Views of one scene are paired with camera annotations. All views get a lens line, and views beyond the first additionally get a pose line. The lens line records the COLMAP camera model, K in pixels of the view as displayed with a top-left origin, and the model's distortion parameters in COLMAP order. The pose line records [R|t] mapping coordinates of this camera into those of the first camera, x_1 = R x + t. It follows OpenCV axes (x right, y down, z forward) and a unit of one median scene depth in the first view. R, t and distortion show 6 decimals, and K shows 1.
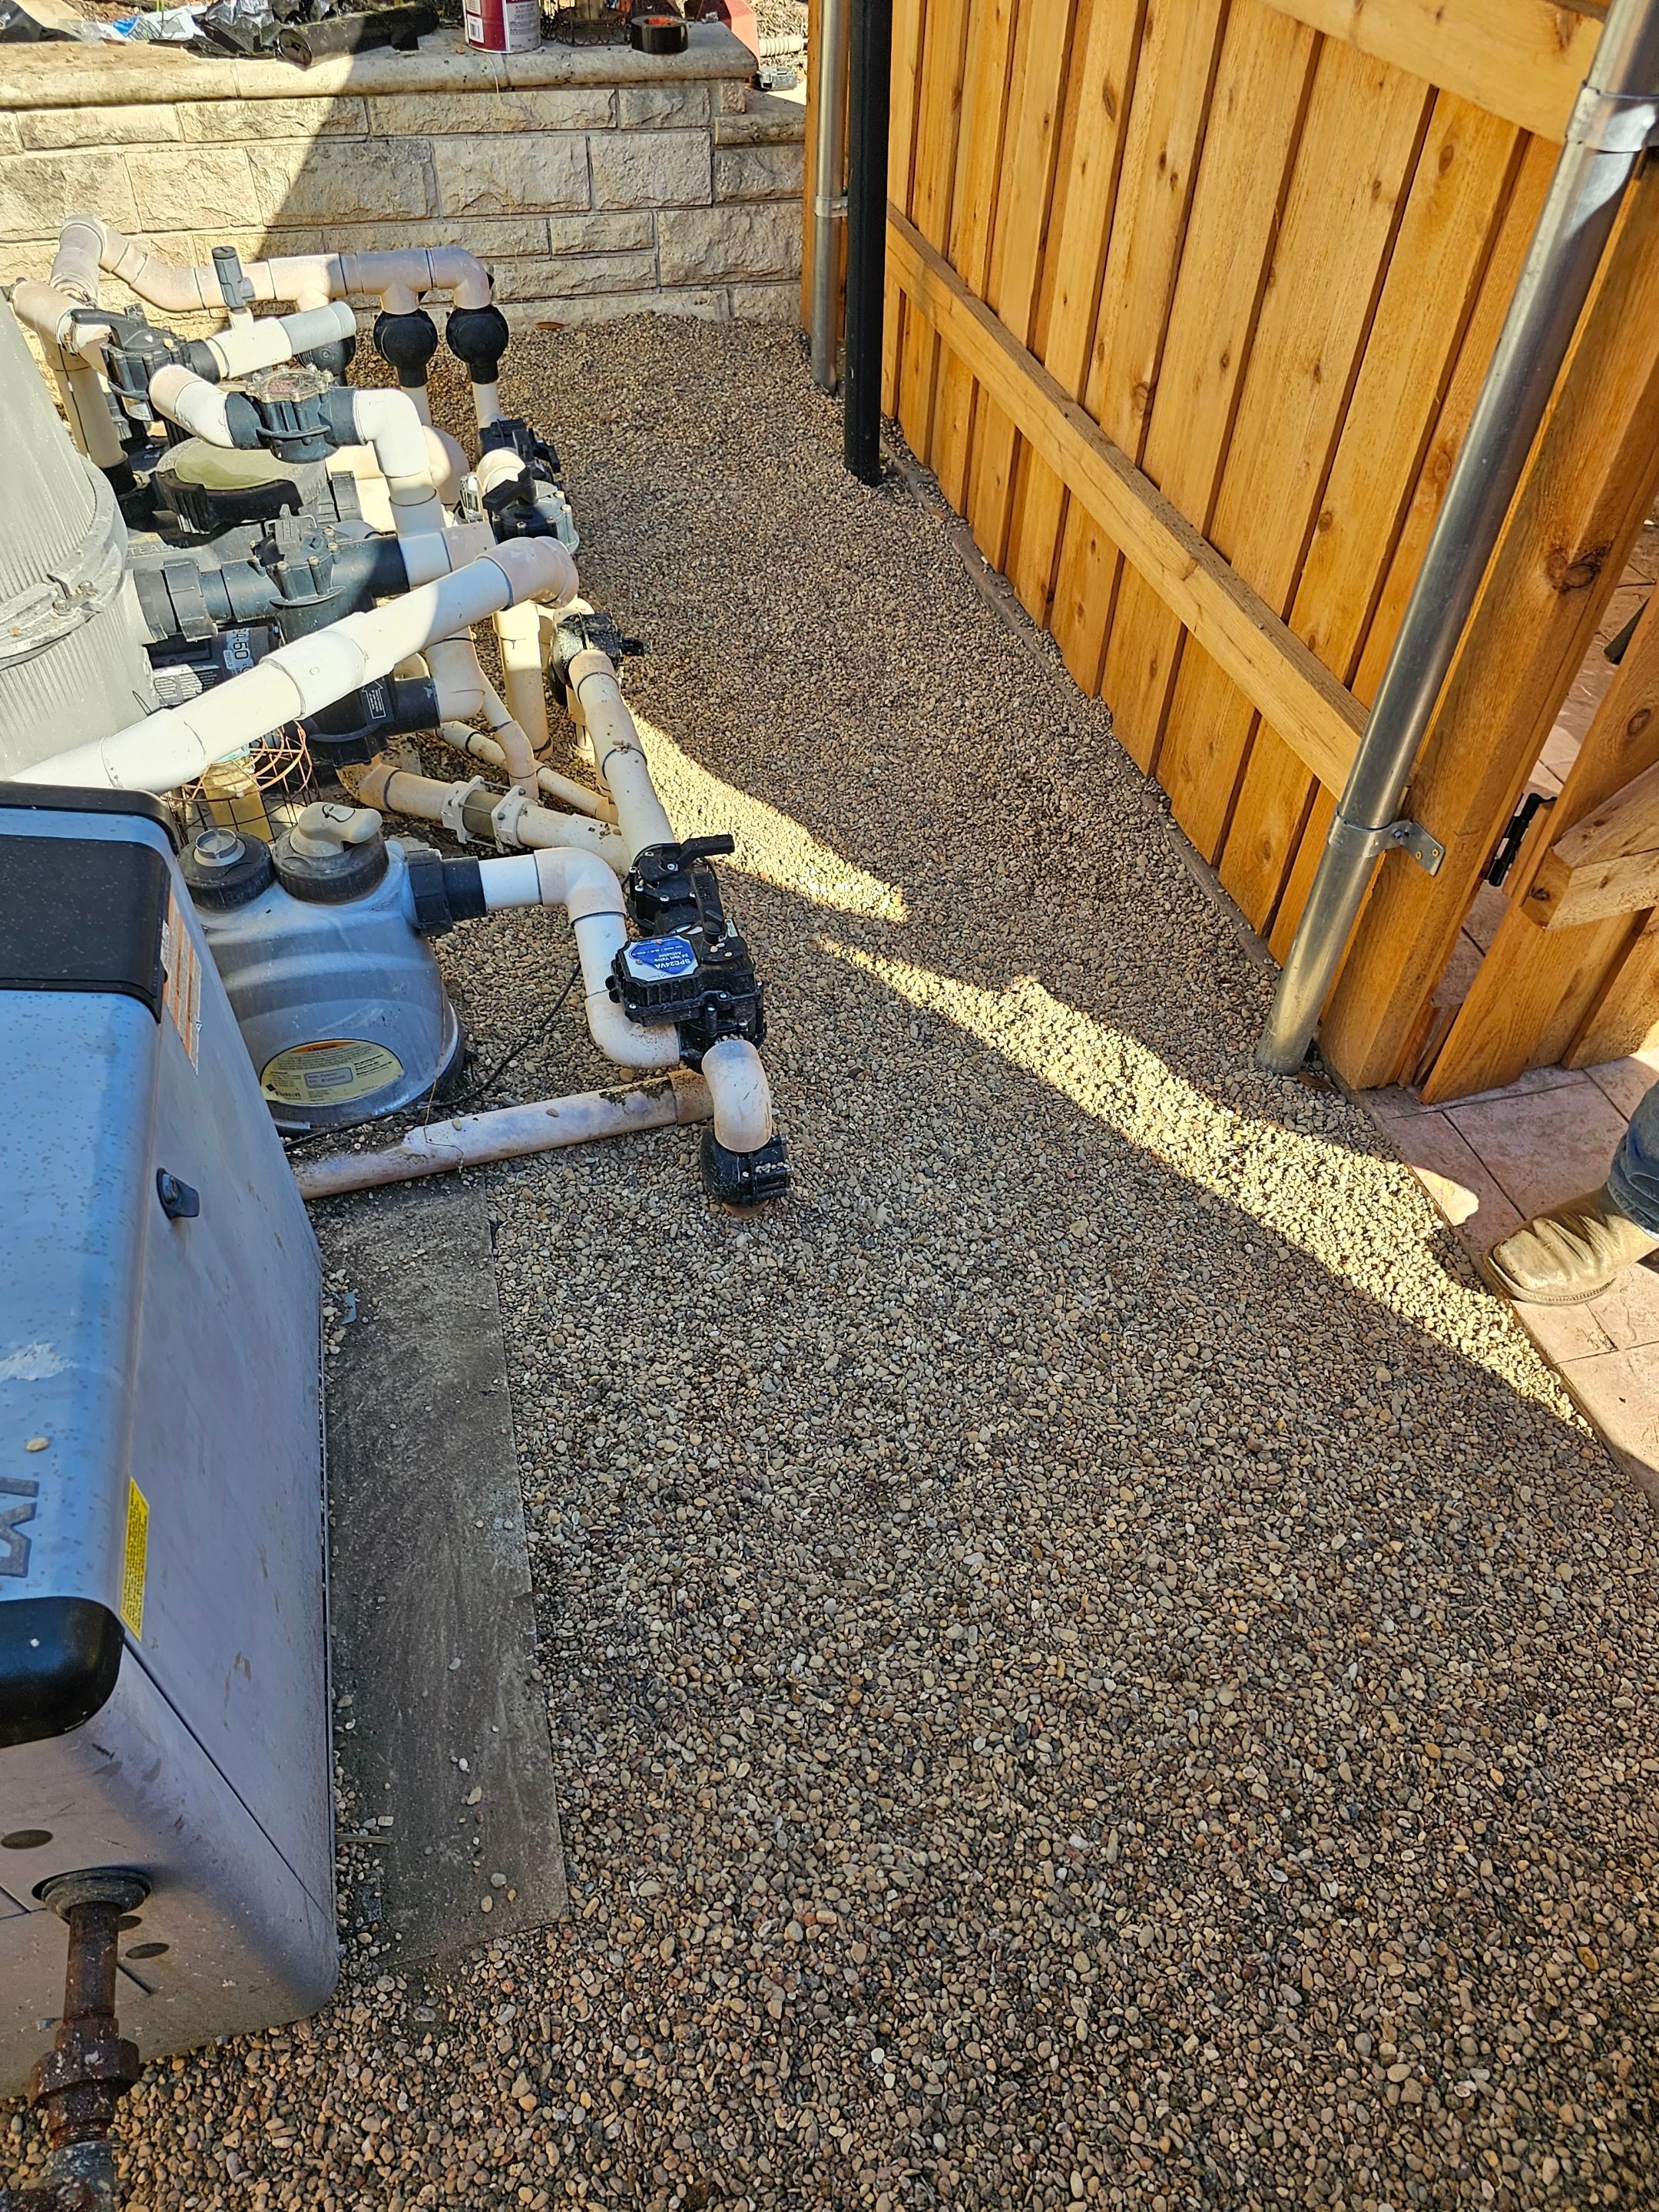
lens RADIAL K [[1494.1, 0, 796.4], [0, 1494.1, 1080.4], [0, 0, 1]] dist [0.048698, -0.042847]
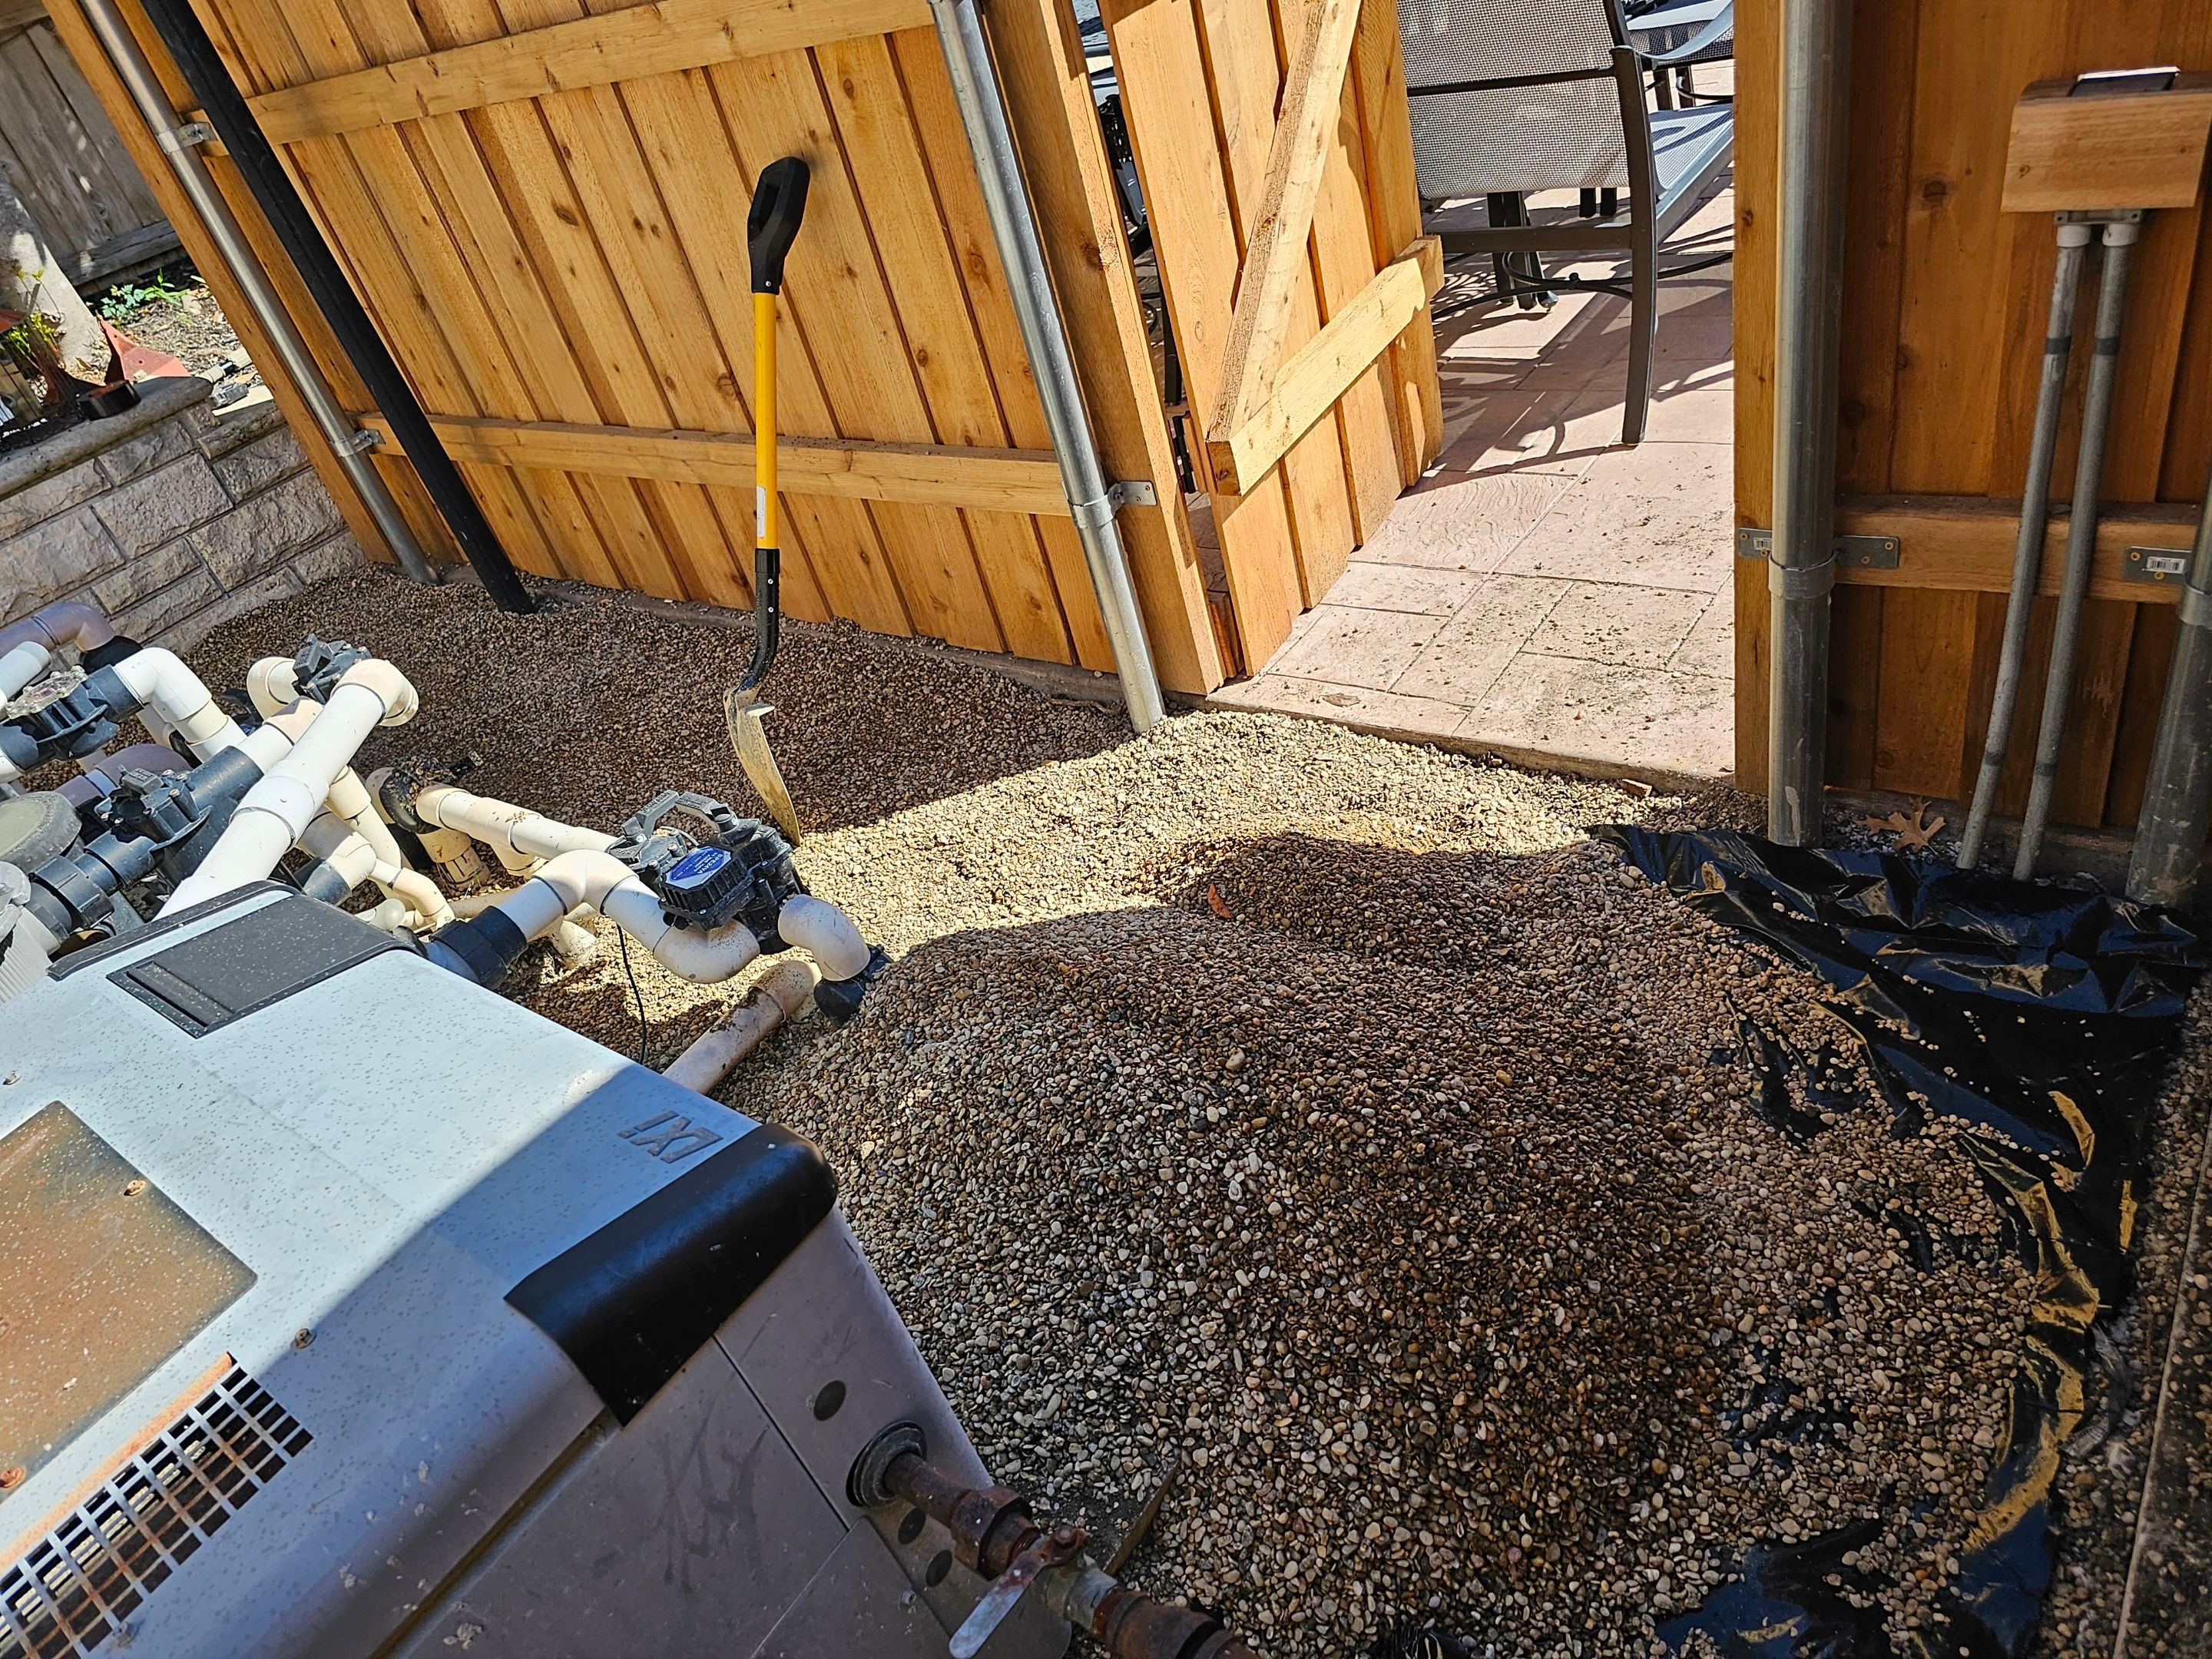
lens RADIAL K [[1494.1, 0, 1100.2], [0, 1494.1, 817.8], [0, 0, 1]] dist [0.048698, -0.042847]
pose [[0.751700, -0.543513, 0.373550, -0.206727], [0.618430, 0.777679, -0.112957, 0.158899], [-0.229108, 0.315925, 0.920707, -0.092565]]
